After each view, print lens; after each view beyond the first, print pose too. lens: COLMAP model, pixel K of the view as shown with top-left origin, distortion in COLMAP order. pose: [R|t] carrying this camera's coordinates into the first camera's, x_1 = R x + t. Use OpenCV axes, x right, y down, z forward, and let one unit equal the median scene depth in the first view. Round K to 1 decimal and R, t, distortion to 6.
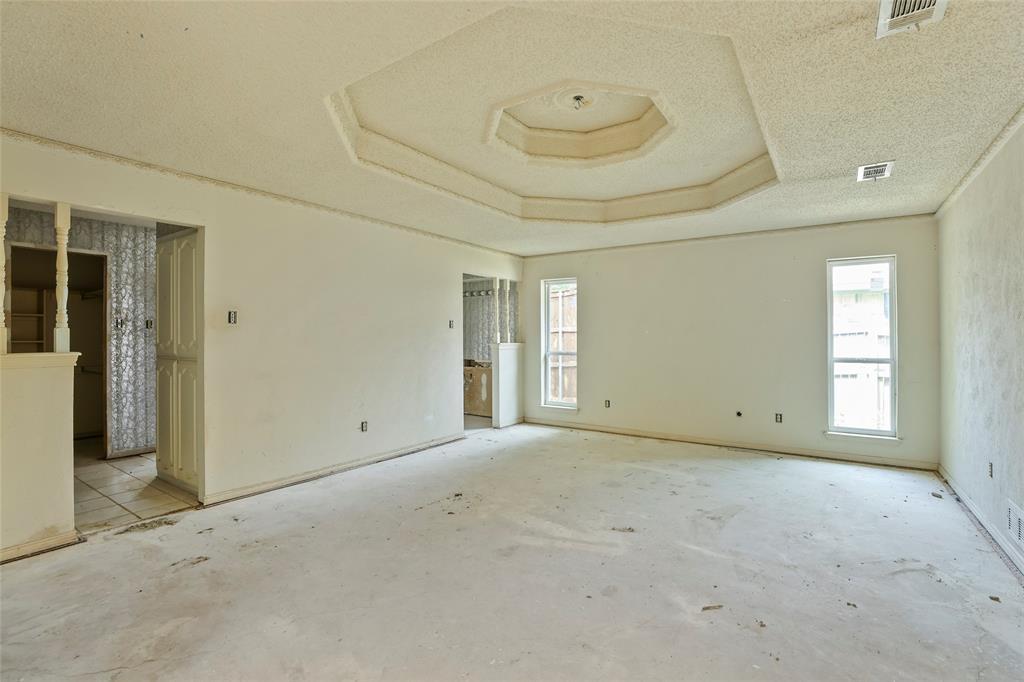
lens RADIAL K [[470.7, 0, 512.5], [0, 470.7, 335.5], [0, 0, 1]] dist [-0.020846, 0.000490]
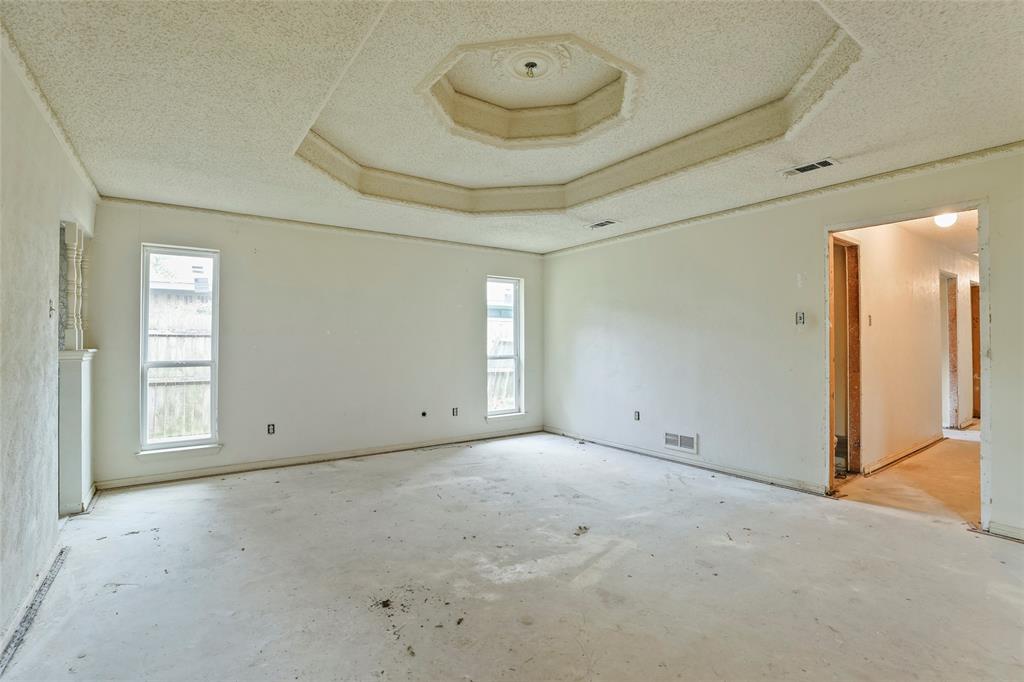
lens RADIAL K [[490.9, 0, 509.6], [0, 490.9, 341.1], [0, 0, 1]] dist [-0.017414, 0.005437]
pose [[0.328093, -0.004375, 0.944635, -0.643770], [-0.003593, 0.999976, 0.005879, 0.001616], [-0.944639, -0.005323, 0.328069, 0.645637]]
